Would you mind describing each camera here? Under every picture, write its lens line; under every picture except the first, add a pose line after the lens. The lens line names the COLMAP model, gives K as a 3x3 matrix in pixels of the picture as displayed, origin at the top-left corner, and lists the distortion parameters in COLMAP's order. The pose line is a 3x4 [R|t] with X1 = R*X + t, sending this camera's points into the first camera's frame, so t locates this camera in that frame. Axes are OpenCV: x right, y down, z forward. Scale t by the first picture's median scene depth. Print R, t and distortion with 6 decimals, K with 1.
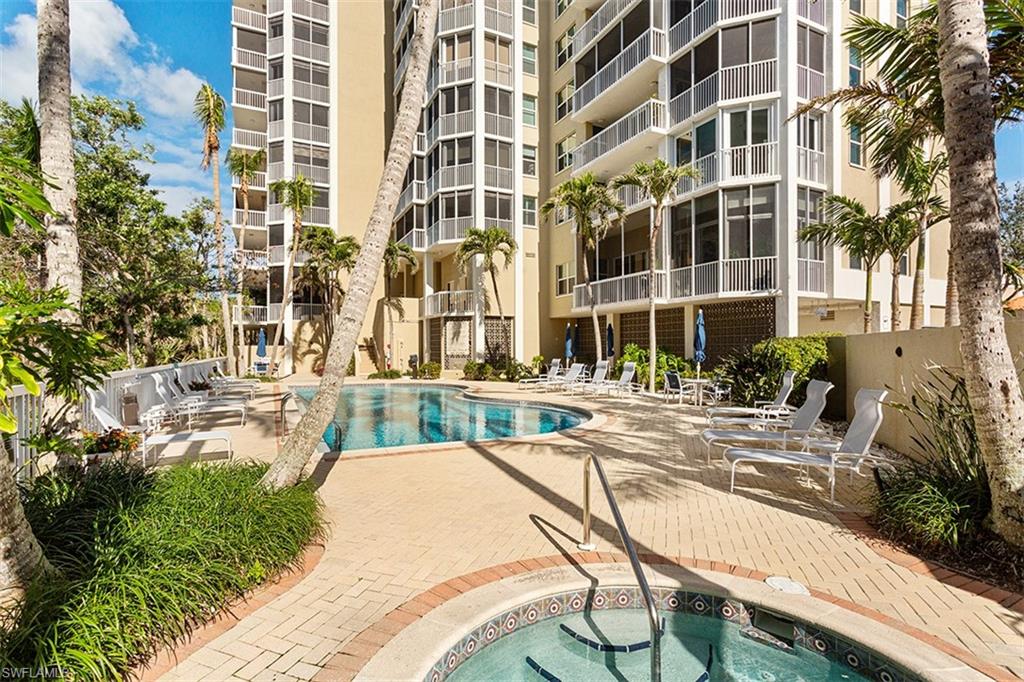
lens RADIAL K [[485.5, 0, 515.3], [0, 485.5, 342.6], [0, 0, 1]] dist [0.000770, 0.000155]
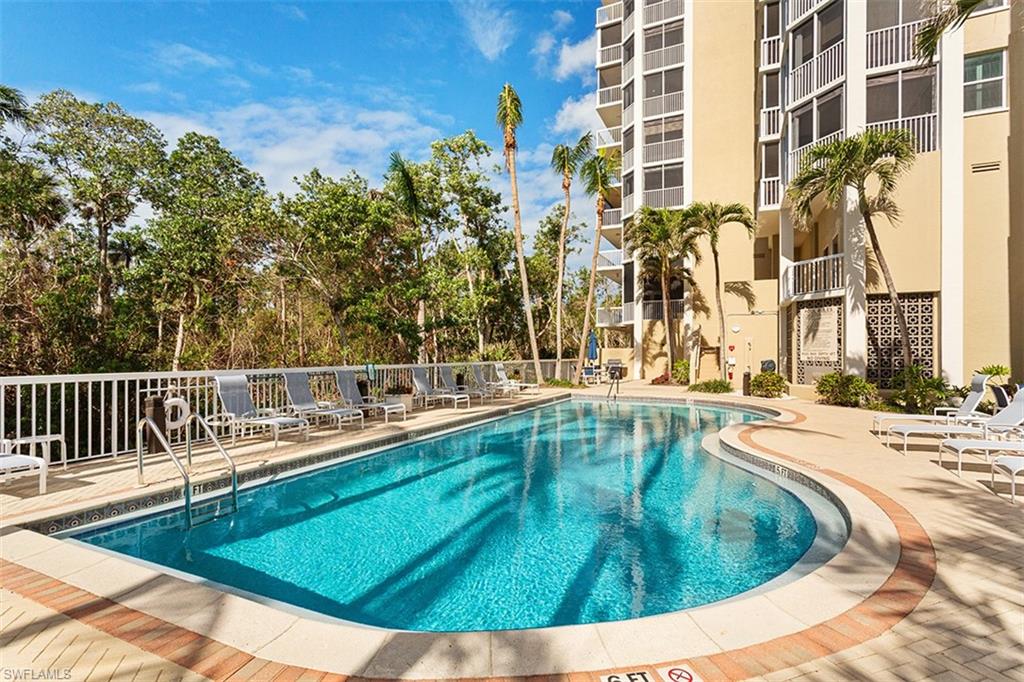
lens RADIAL K [[485.5, 0, 506.0], [0, 485.5, 351.4], [0, 0, 1]] dist [0.000770, 0.000155]
pose [[0.625891, 0.005978, -0.779887, 0.109407], [0.002931, 0.999946, 0.010017, 0.004592], [0.779905, -0.008555, 0.625840, 0.277595]]
